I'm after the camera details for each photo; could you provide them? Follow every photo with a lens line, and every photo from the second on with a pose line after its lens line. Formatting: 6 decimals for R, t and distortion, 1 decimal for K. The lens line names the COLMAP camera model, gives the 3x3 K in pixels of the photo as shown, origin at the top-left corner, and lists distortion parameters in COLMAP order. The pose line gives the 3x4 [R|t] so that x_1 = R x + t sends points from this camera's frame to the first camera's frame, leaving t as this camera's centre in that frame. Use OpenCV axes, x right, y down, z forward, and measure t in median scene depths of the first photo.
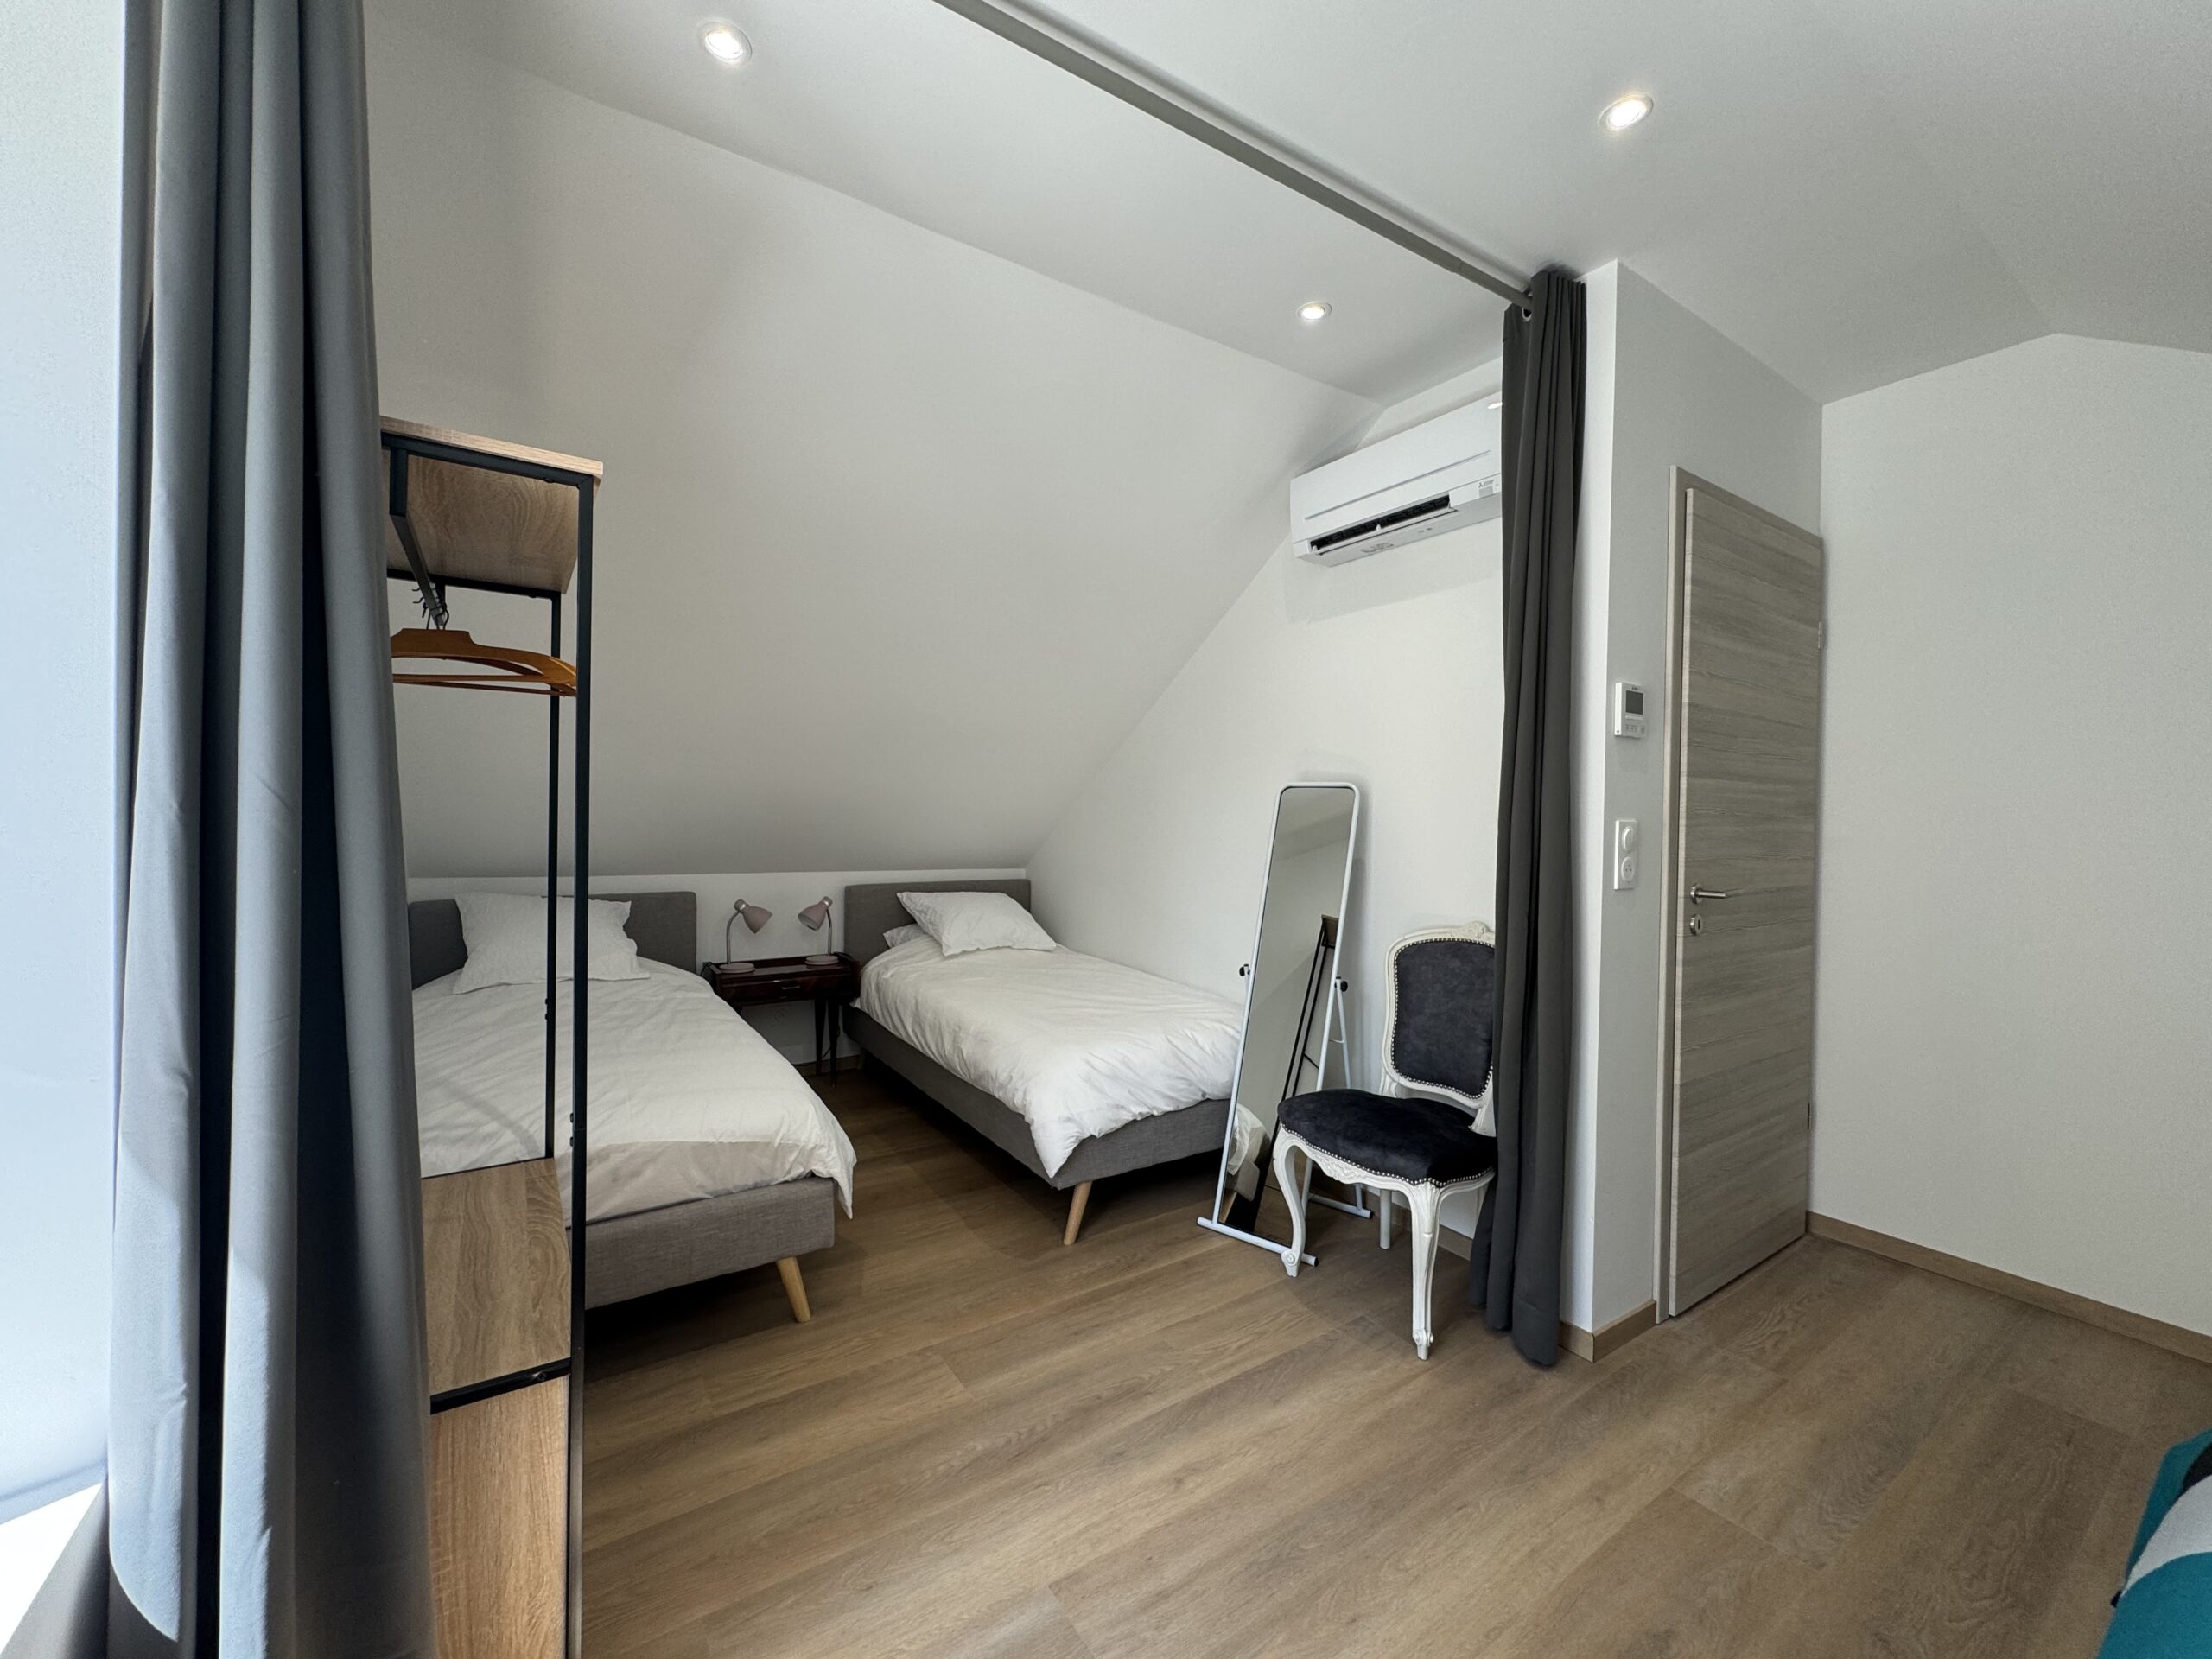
lens RADIAL K [[877.2, 0, 1106.0], [0, 877.2, 829.5], [0, 0, 1]] dist [-0.003199, -0.000273]
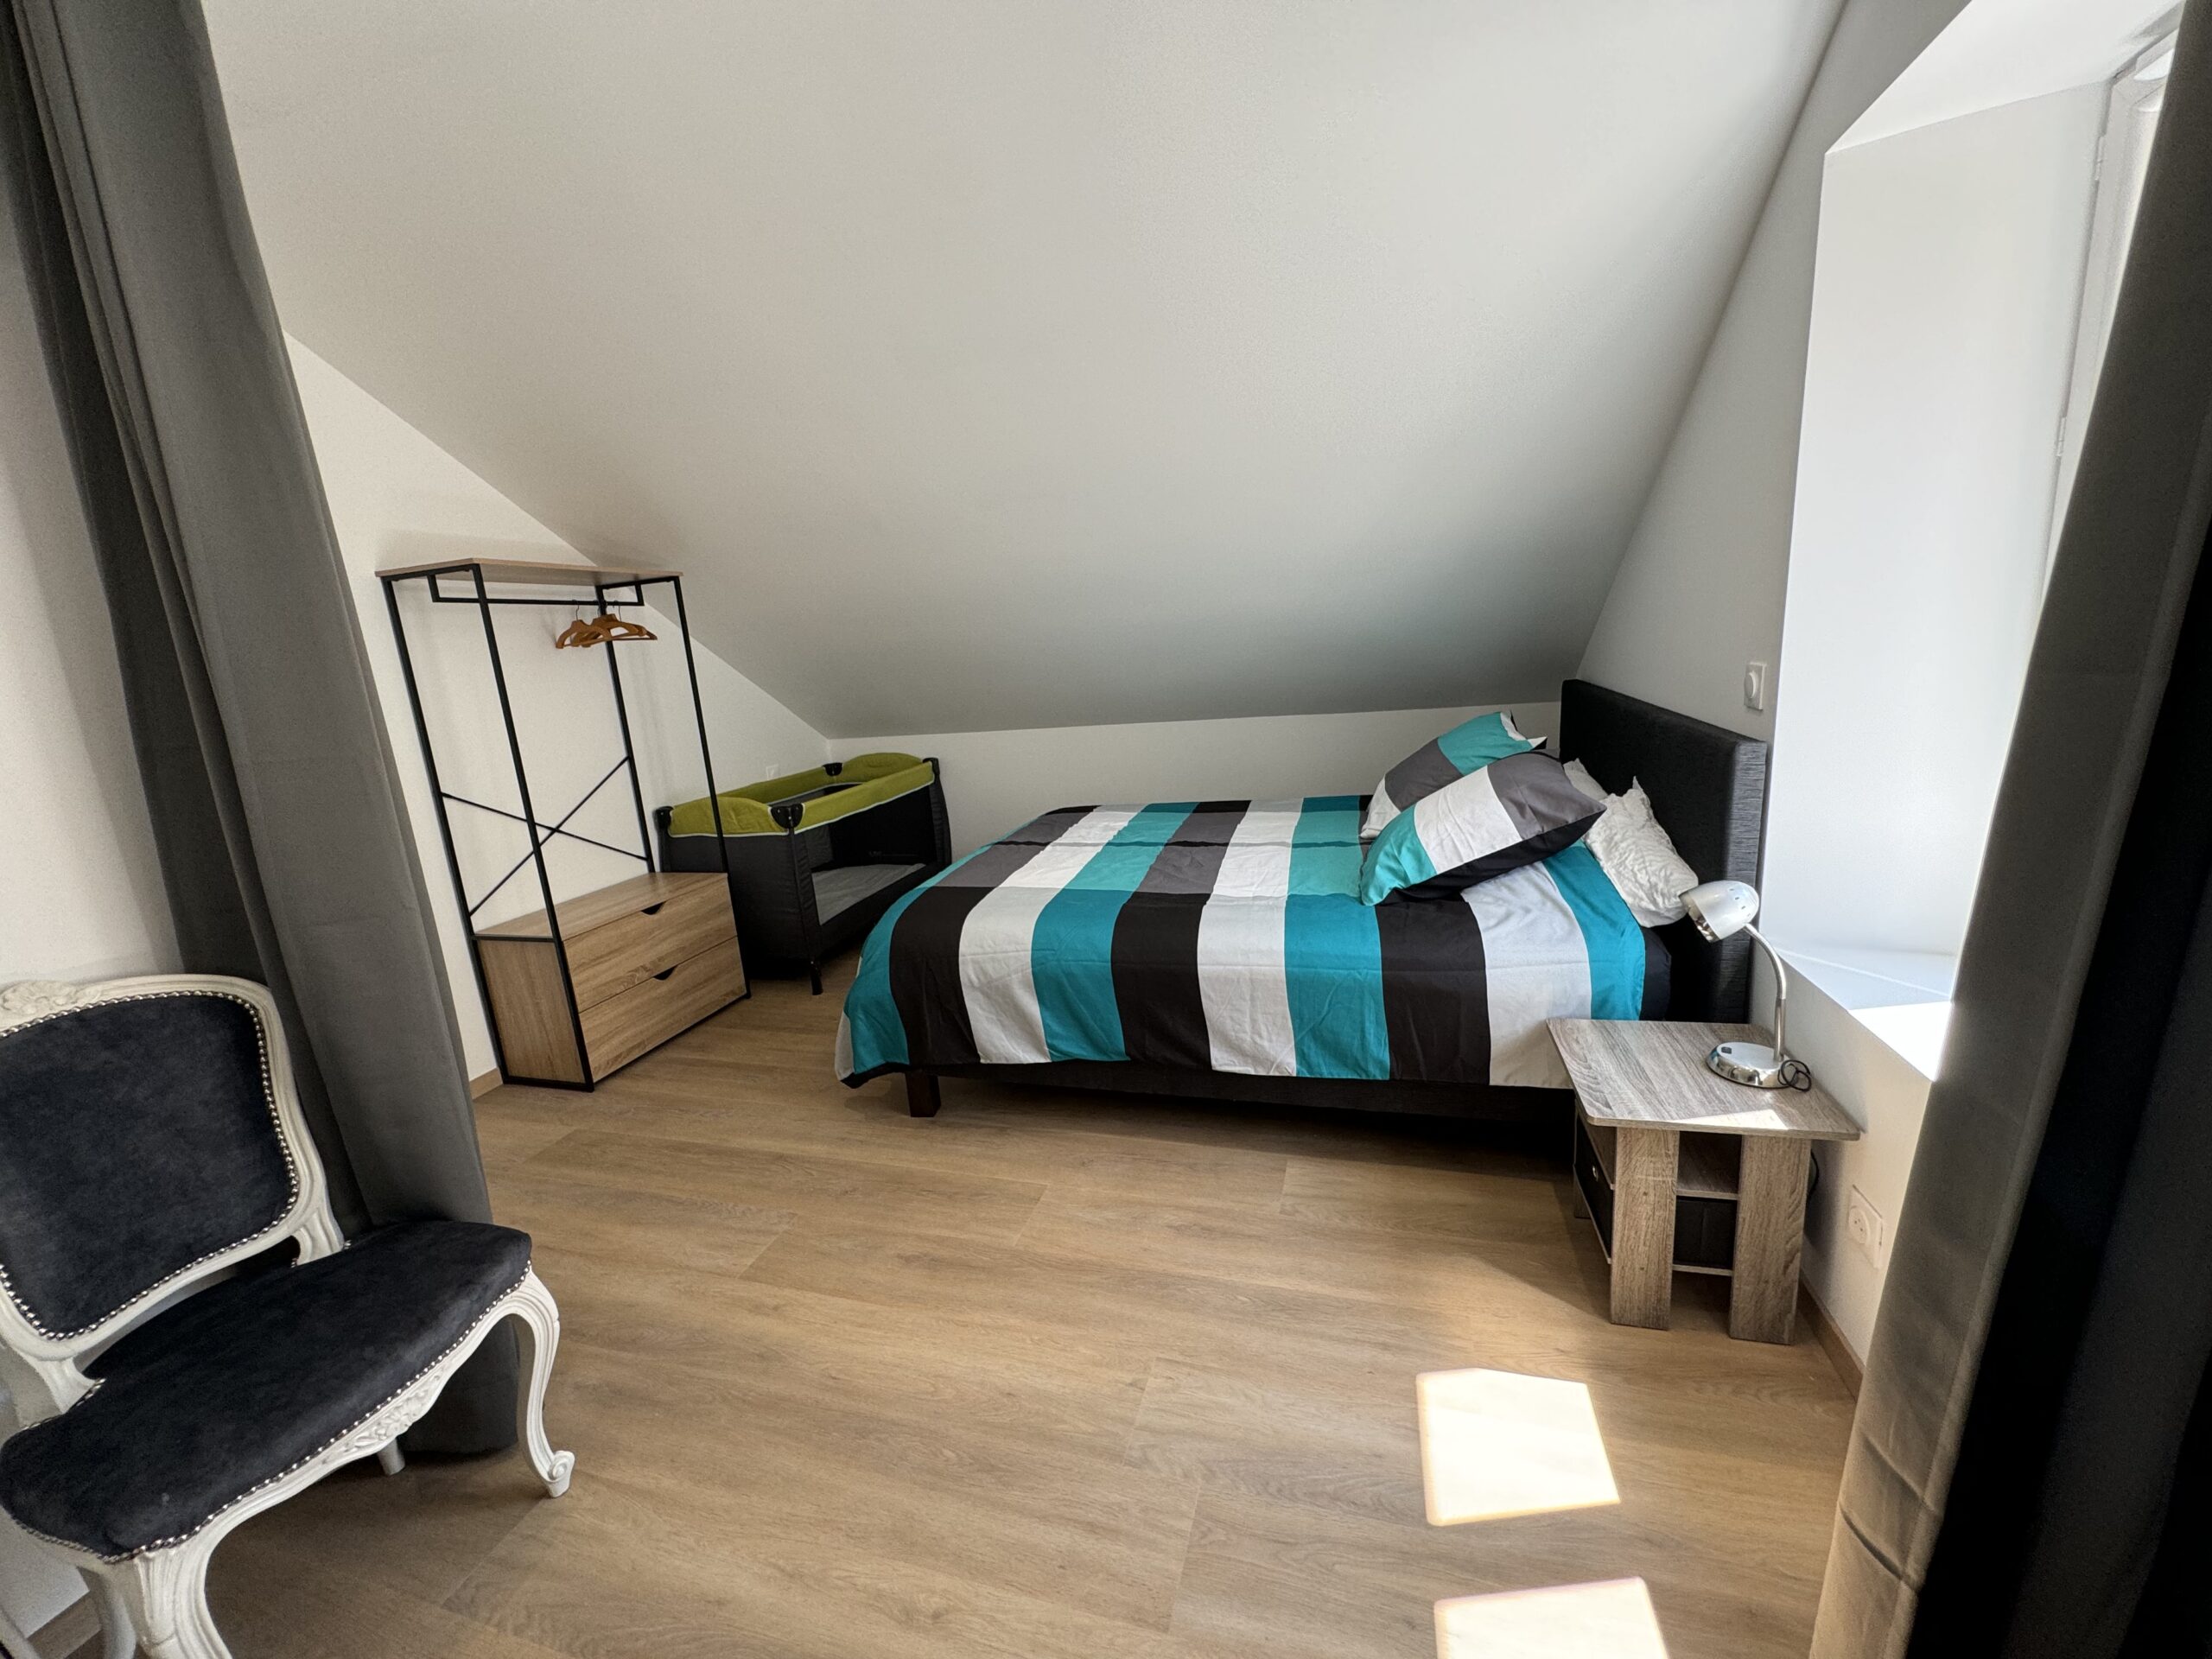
lens RADIAL K [[877.2, 0, 1106.0], [0, 877.2, 829.5], [0, 0, 1]] dist [-0.003199, -0.000273]
pose [[-0.632251, -0.125929, 0.764461, -0.486148], [0.072430, 0.972774, 0.220148, -0.060597], [-0.771370, 0.194559, -0.605916, 1.193594]]
